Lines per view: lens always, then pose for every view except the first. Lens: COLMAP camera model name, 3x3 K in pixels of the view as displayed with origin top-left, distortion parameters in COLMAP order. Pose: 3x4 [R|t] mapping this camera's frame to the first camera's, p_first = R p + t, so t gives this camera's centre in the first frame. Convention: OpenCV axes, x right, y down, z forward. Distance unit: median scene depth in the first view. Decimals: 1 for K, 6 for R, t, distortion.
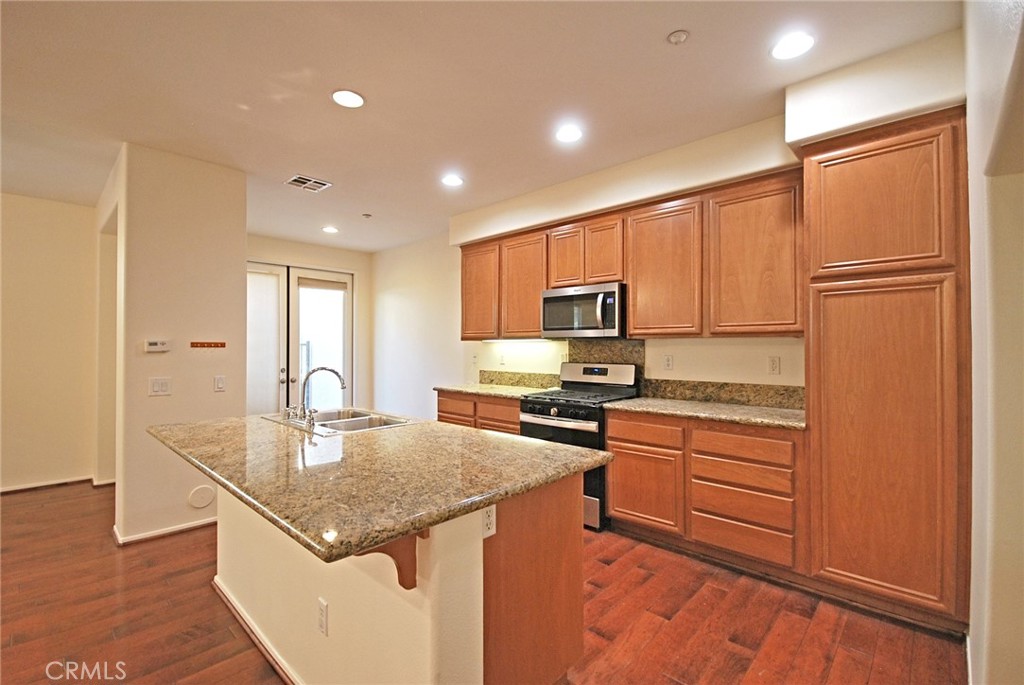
lens RADIAL K [[453.1, 0, 512.8], [0, 453.1, 342.0], [0, 0, 1]] dist [0.001381, 0.000204]
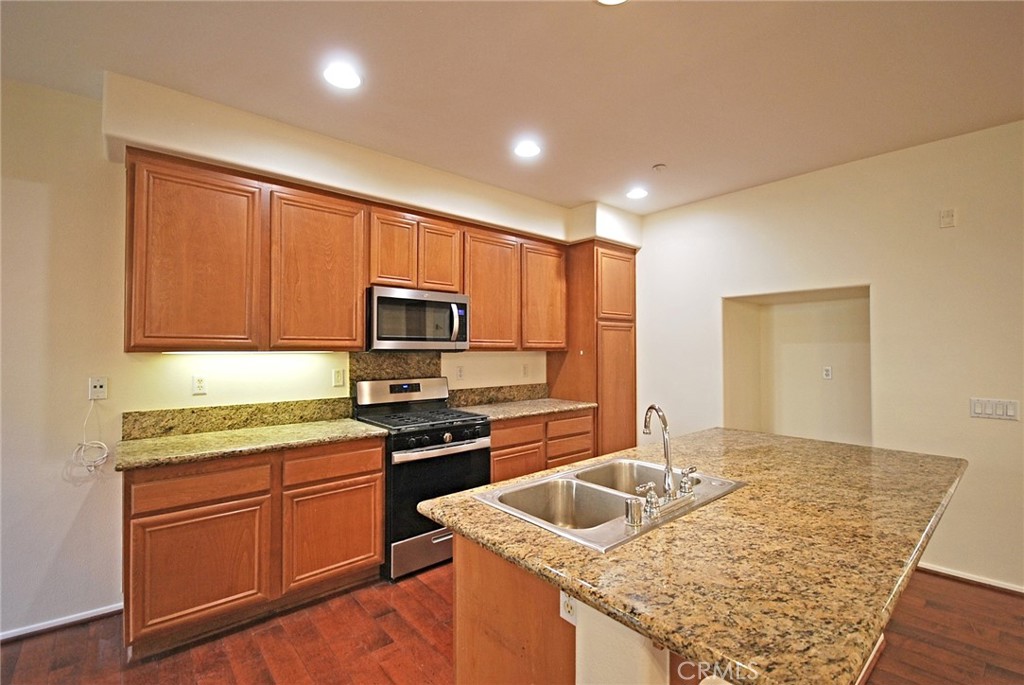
lens RADIAL K [[453.1, 0, 511.8], [0, 453.1, 344.4], [0, 0, 1]] dist [0.001381, 0.000204]
pose [[0.102520, 0.009535, 0.994685, -0.722726], [-0.009605, 0.999917, -0.008595, -0.015049], [-0.994685, -0.008673, 0.102603, 0.769835]]
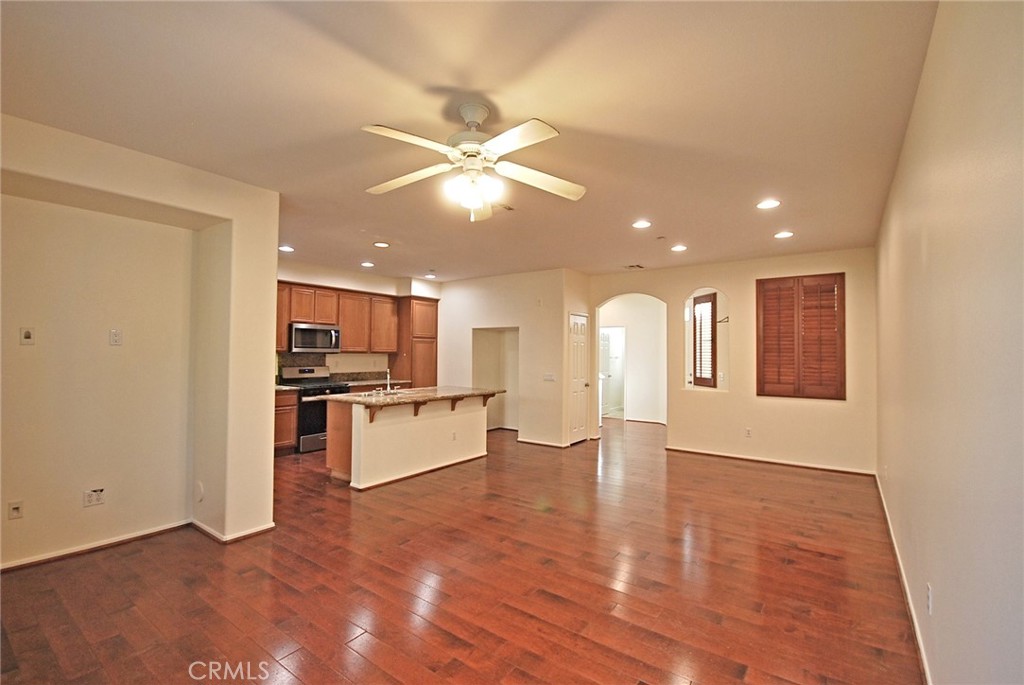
lens RADIAL K [[453.1, 0, 512.5], [0, 453.1, 343.5], [0, 0, 1]] dist [0.001381, 0.000204]
pose [[-0.121540, 0.019953, 0.992386, -1.828963], [-0.018684, 0.999575, -0.022386, -0.020482], [-0.992411, -0.021262, -0.121115, 0.453348]]
